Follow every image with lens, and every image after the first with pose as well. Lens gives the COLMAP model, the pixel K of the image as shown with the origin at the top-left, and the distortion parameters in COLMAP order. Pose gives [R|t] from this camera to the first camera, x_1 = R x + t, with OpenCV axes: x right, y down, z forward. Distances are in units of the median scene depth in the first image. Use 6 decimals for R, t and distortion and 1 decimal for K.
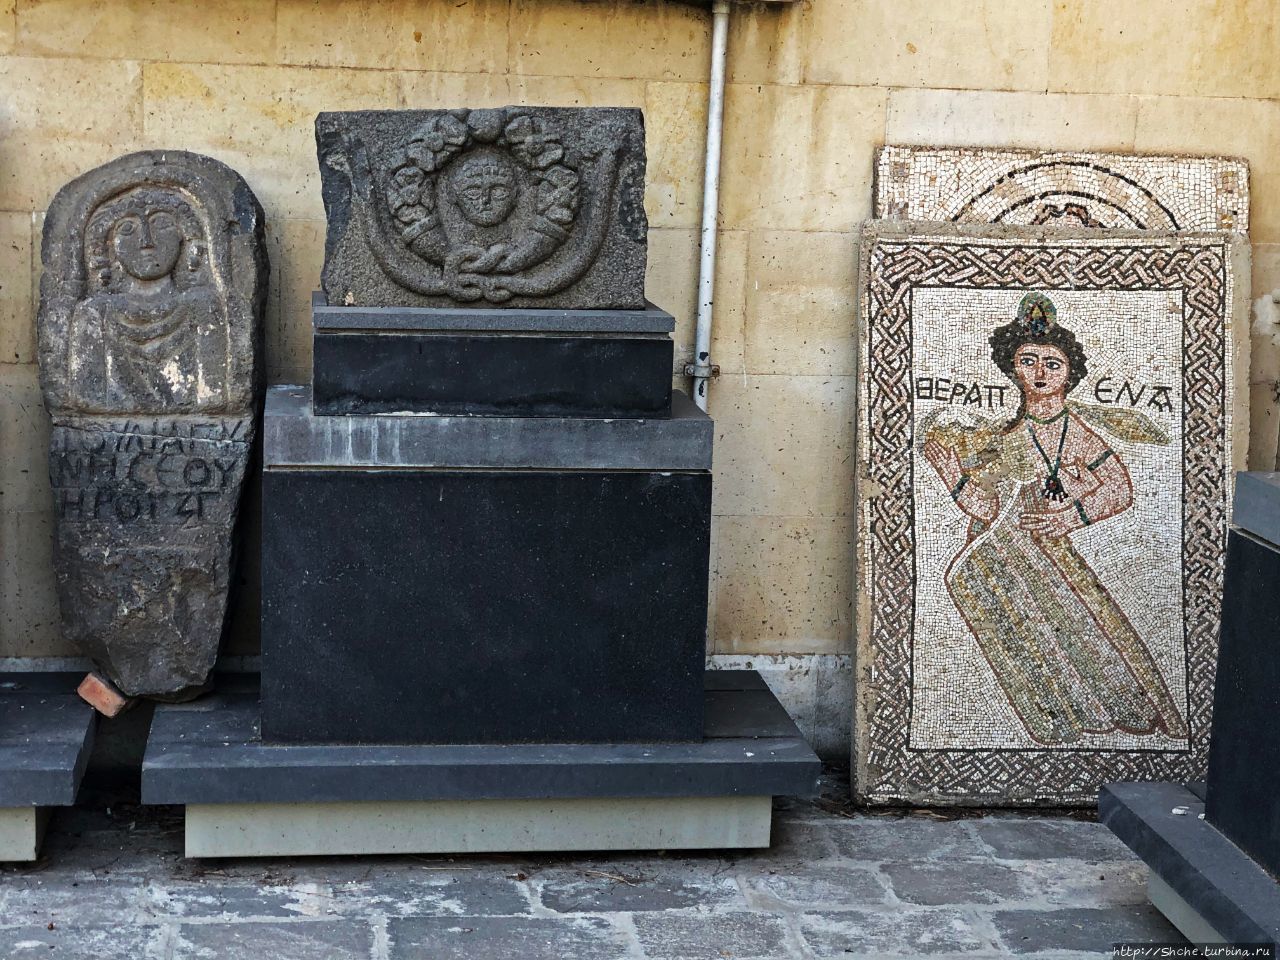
lens RADIAL K [[2266.9, 0, 640.0], [0, 2266.9, 480.0], [0, 0, 1]] dist [-0.128390, 1.791219]
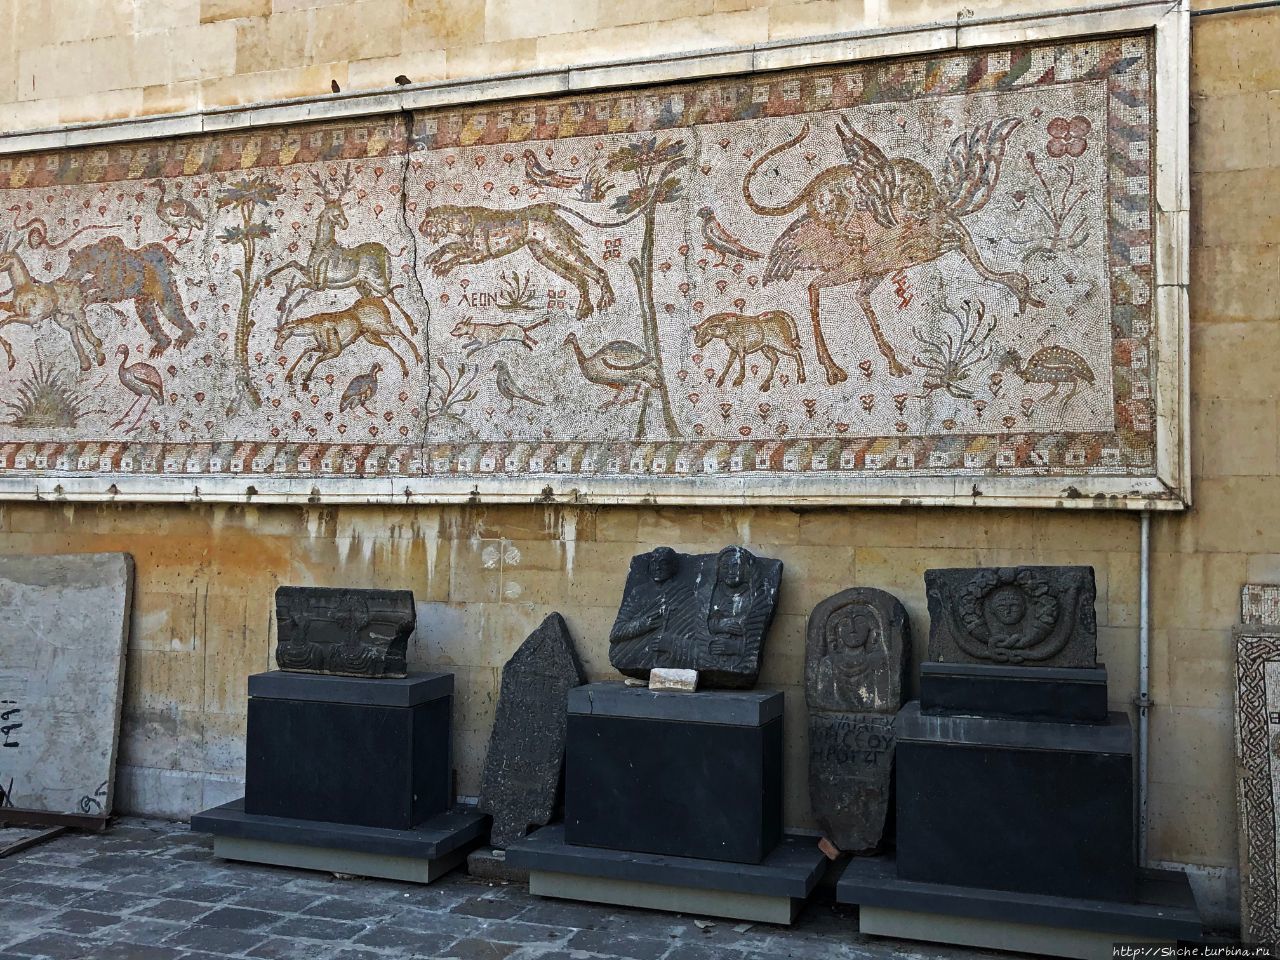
lens RADIAL K [[1233.0, 0, 640.0], [0, 1233.0, 480.0], [0, 0, 1]] dist [-0.085229, 0.080654]
pose [[0.883340, -0.036507, -0.467309, 0.147845], [-0.069935, 0.975539, -0.208406, 0.011849], [0.463486, 0.216775, 0.859179, -0.113725]]
